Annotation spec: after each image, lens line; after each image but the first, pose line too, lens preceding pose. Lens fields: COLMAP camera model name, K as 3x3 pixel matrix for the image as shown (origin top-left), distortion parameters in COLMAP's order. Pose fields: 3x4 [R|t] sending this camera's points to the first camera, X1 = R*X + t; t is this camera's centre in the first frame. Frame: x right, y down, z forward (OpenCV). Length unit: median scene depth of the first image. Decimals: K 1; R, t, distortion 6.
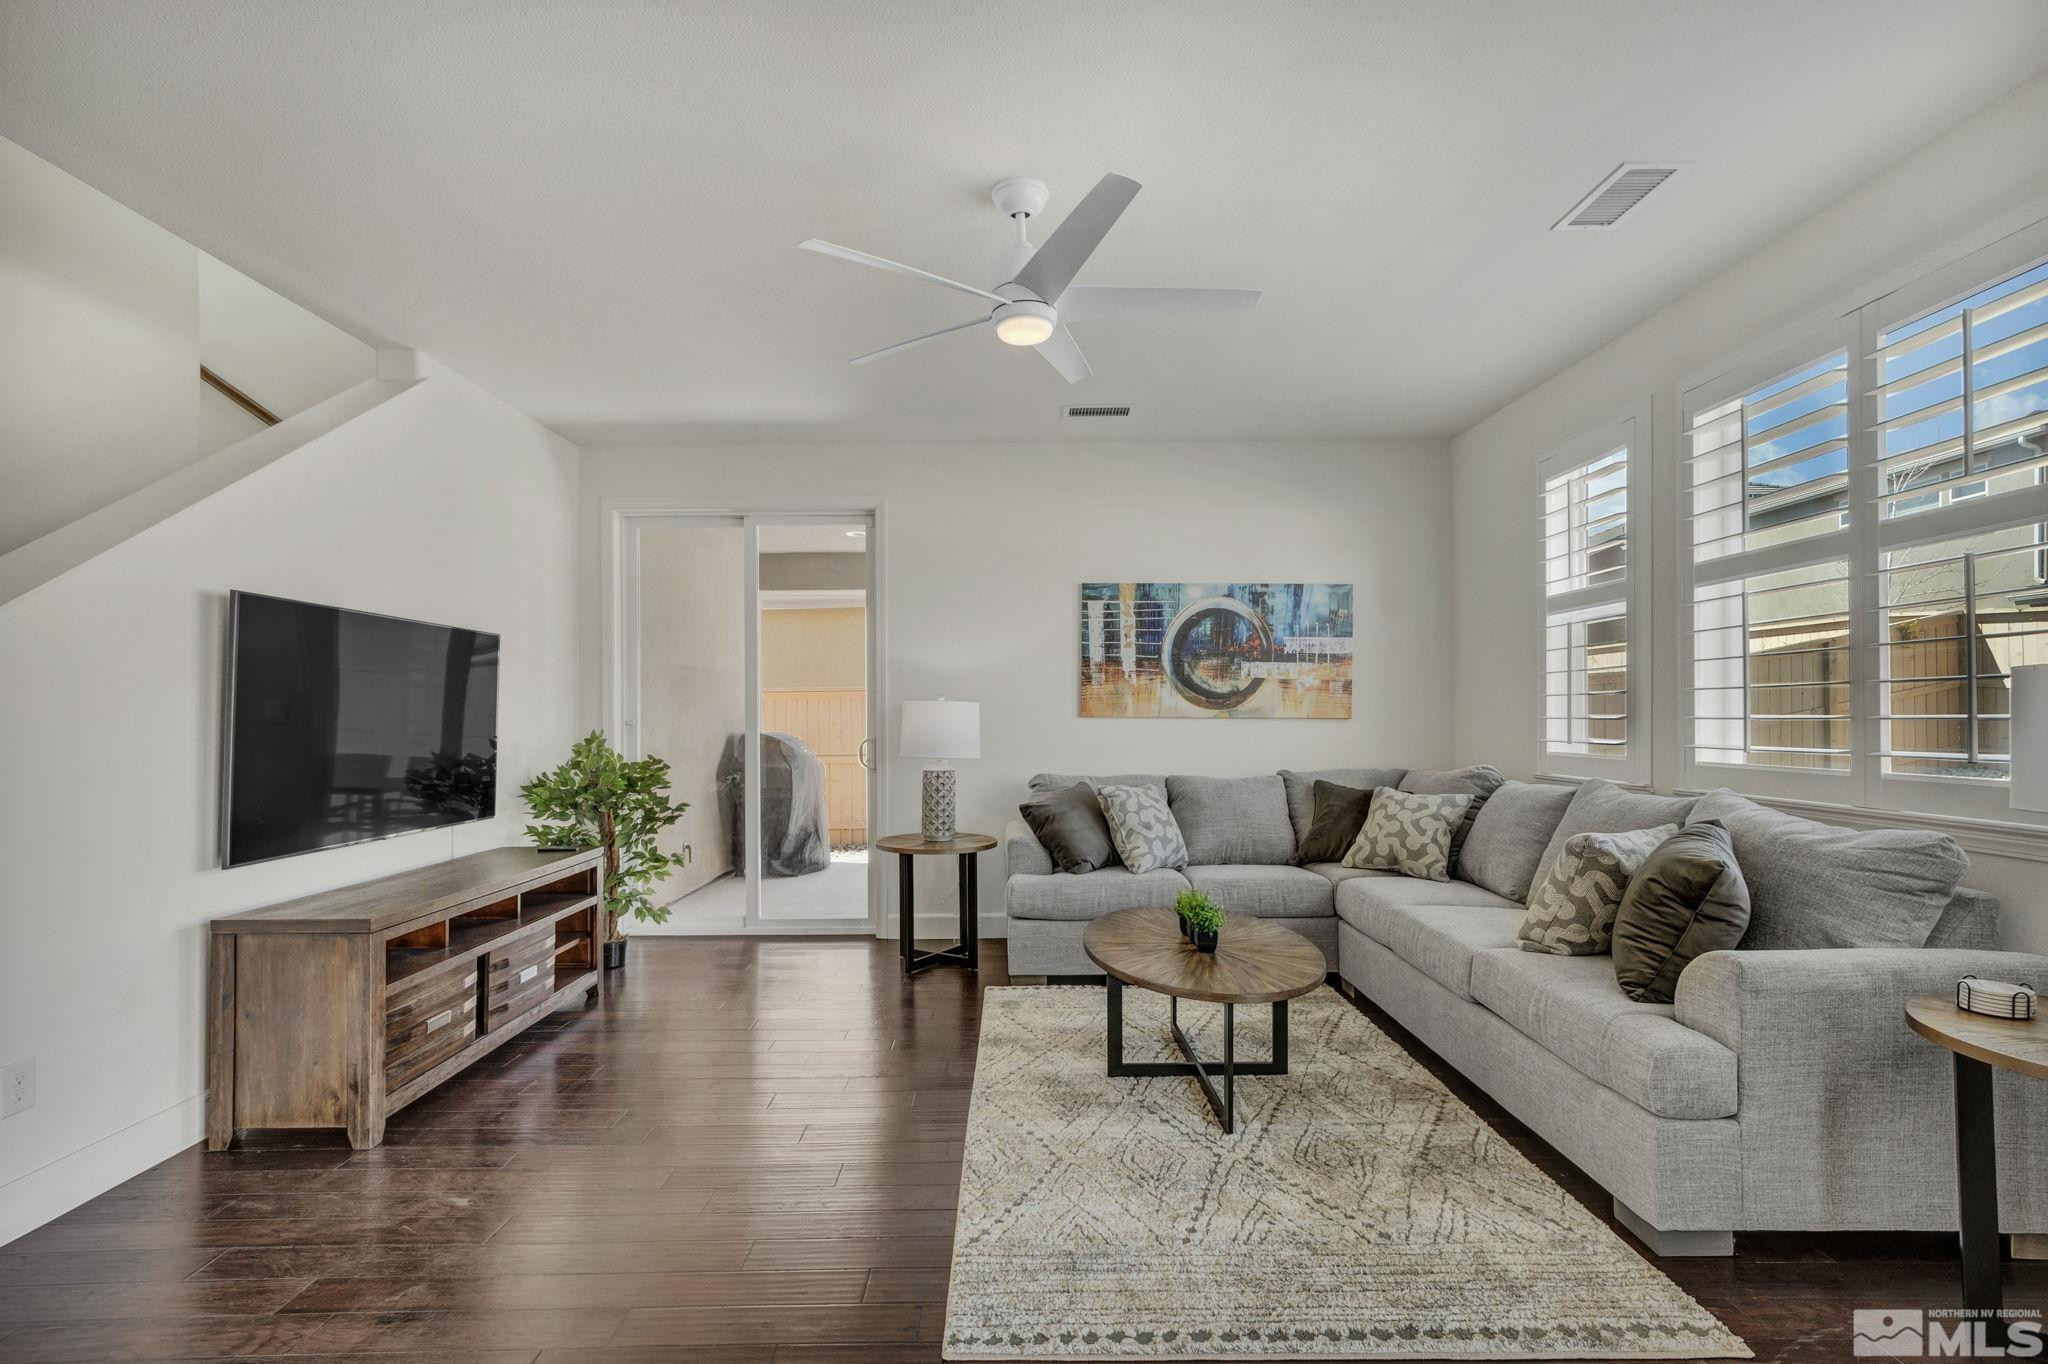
lens RADIAL K [[934.9, 0, 1001.9], [0, 934.9, 711.8], [0, 0, 1]] dist [0.001348, 0.000869]
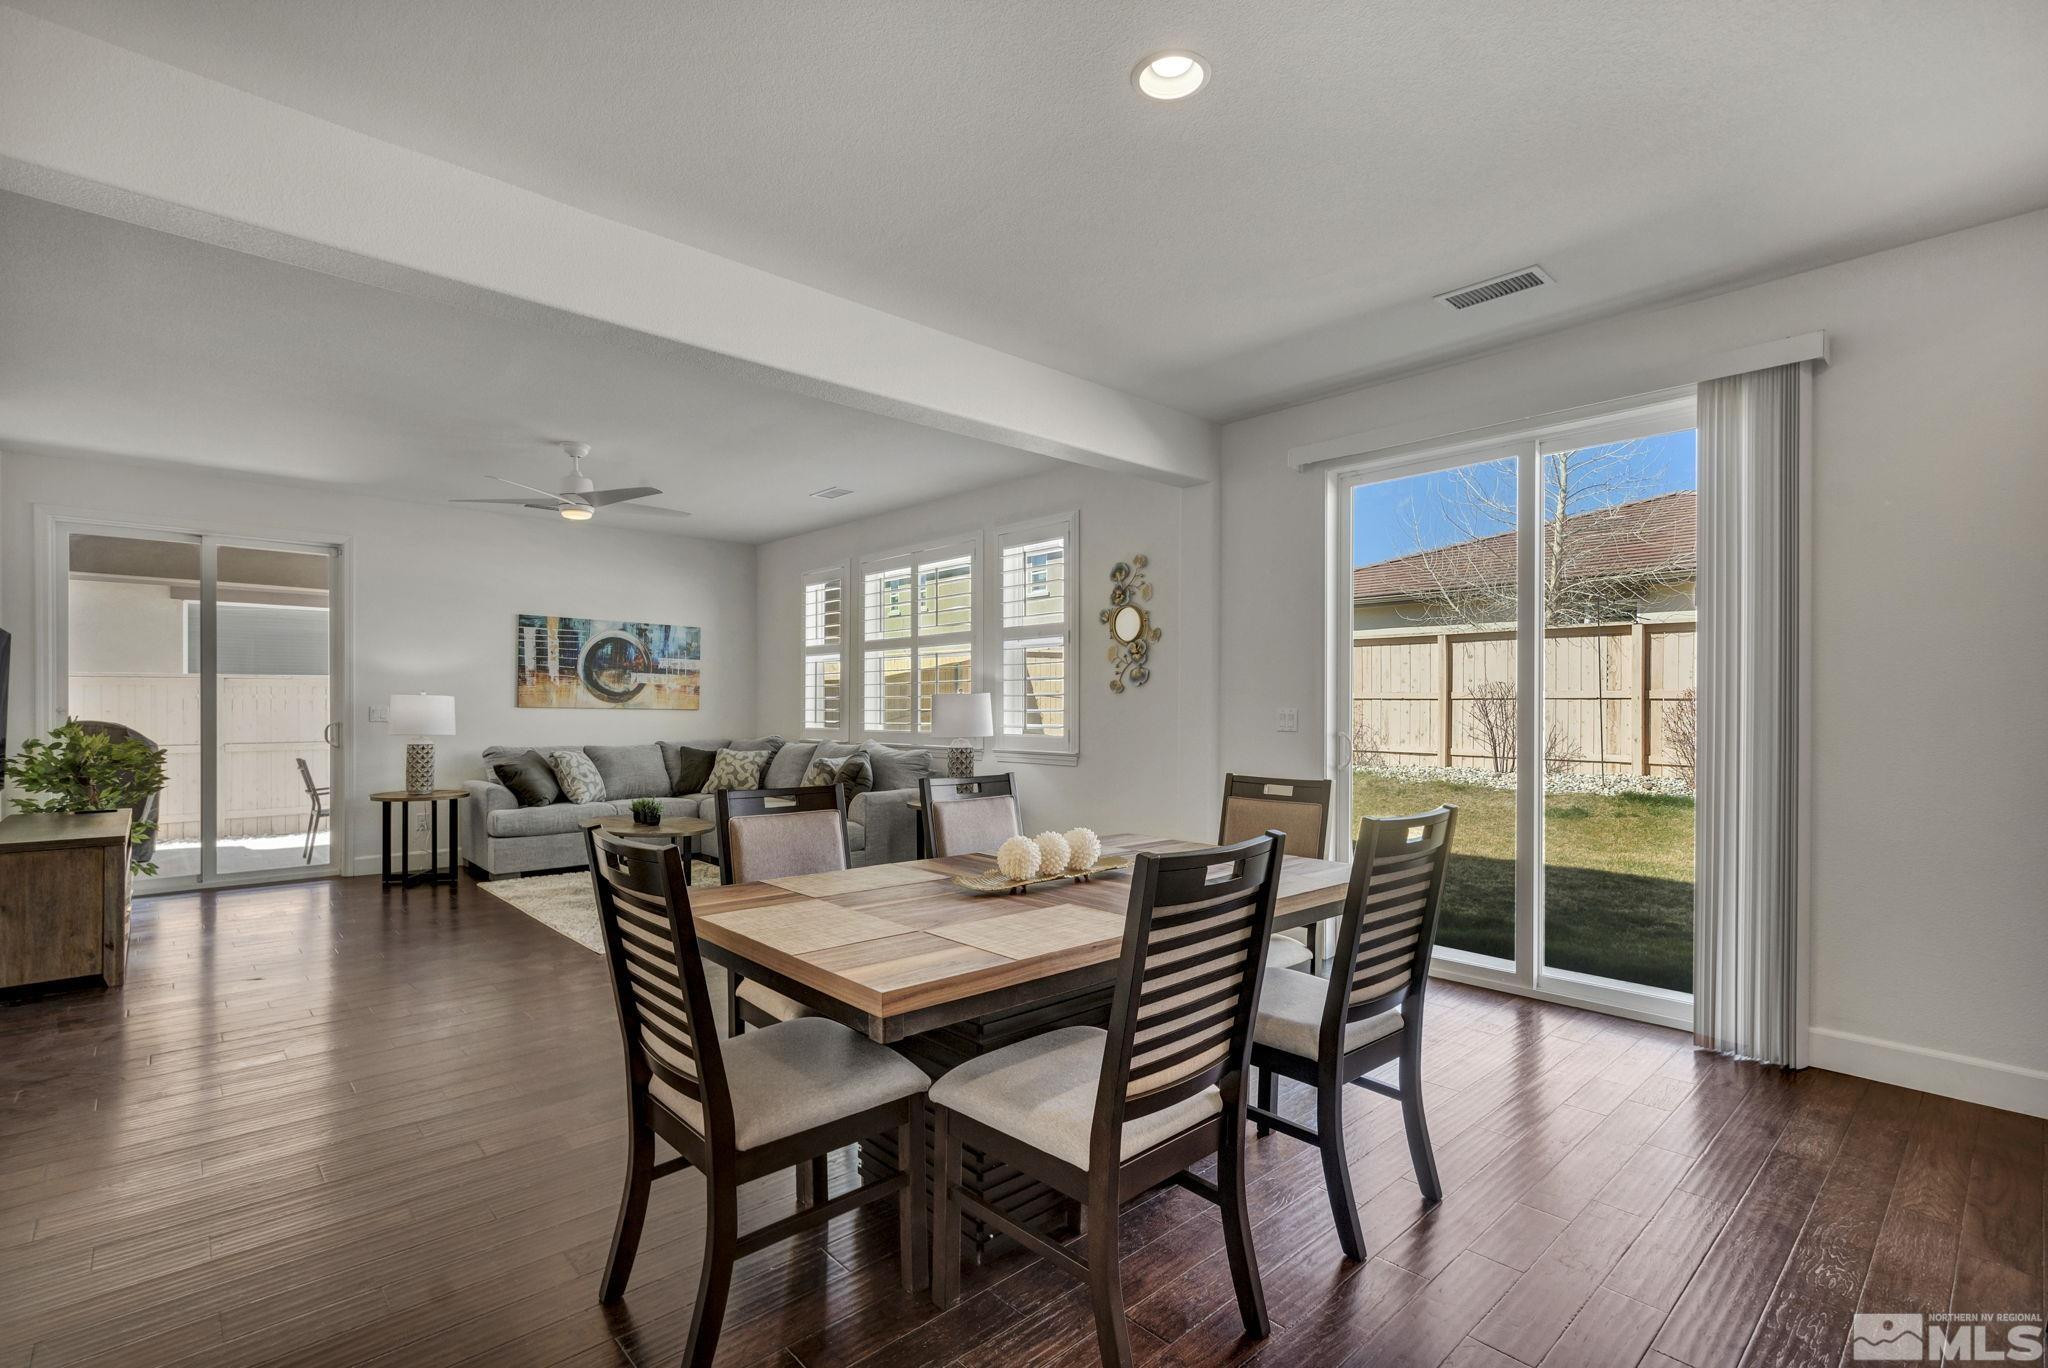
lens RADIAL K [[918.0, 0, 1024.9], [0, 918.0, 714.8], [0, 0, 1]] dist [0.017717, 0.000196]
pose [[0.720428, 0.002630, 0.693525, -0.378455], [-0.011137, 0.999908, 0.007777, -0.002891], [-0.693441, -0.013327, 0.720391, -0.633363]]
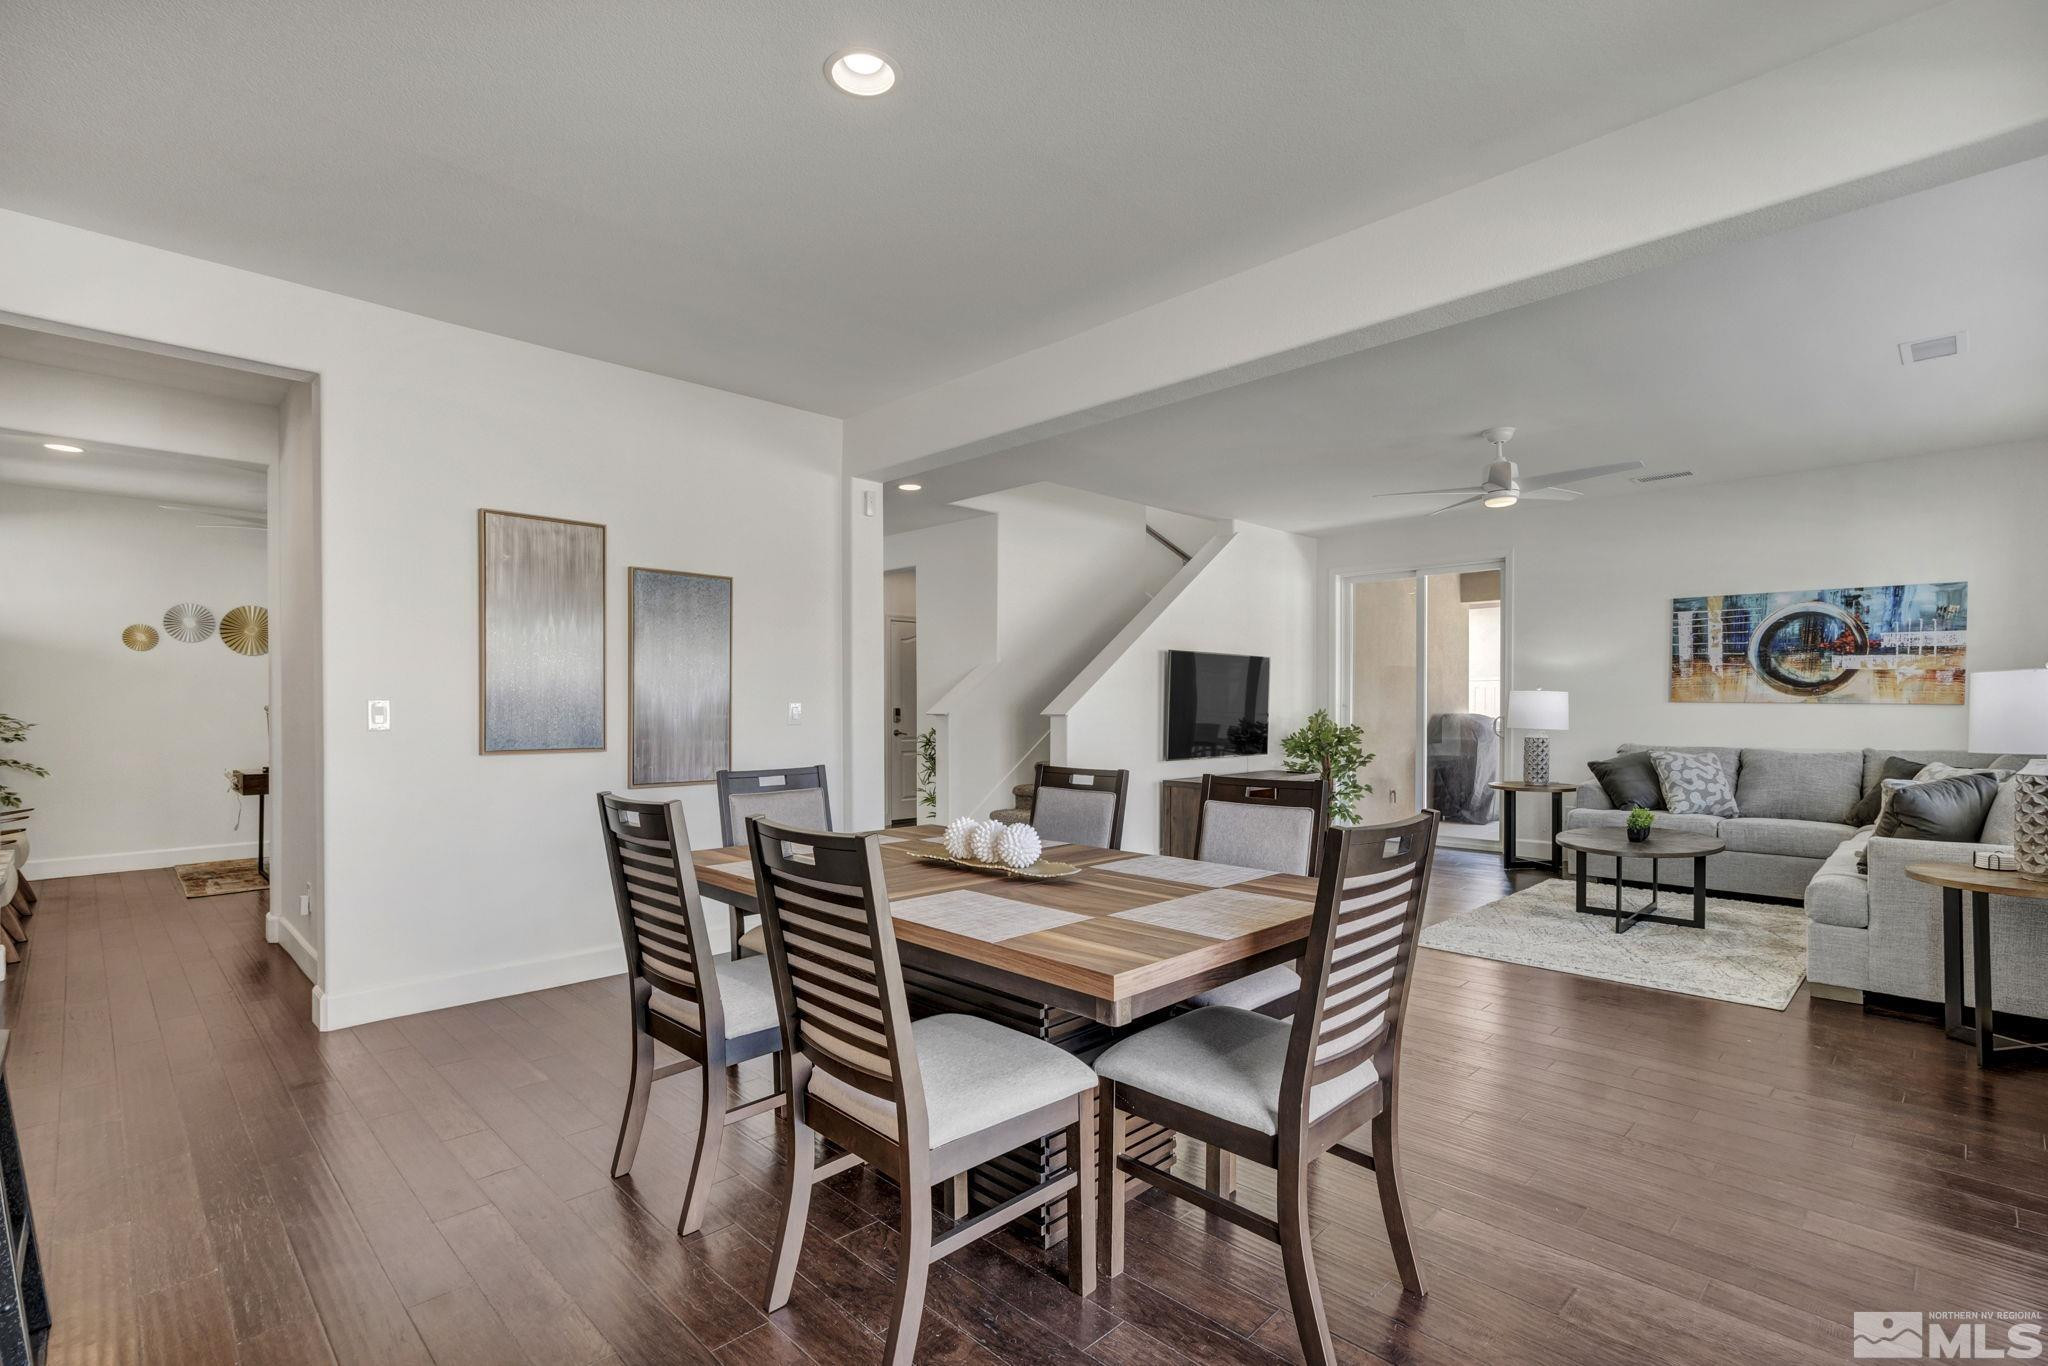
lens RADIAL K [[997.1, 0, 1069.9], [0, 997.1, 710.5], [0, 0, 1]] dist [0.000899, 0.012001]
pose [[0.748223, 0.008989, -0.663387, 0.424496], [0.000288, 0.999904, 0.013874, -0.002394], [0.663448, -0.010572, 0.748148, -0.659972]]
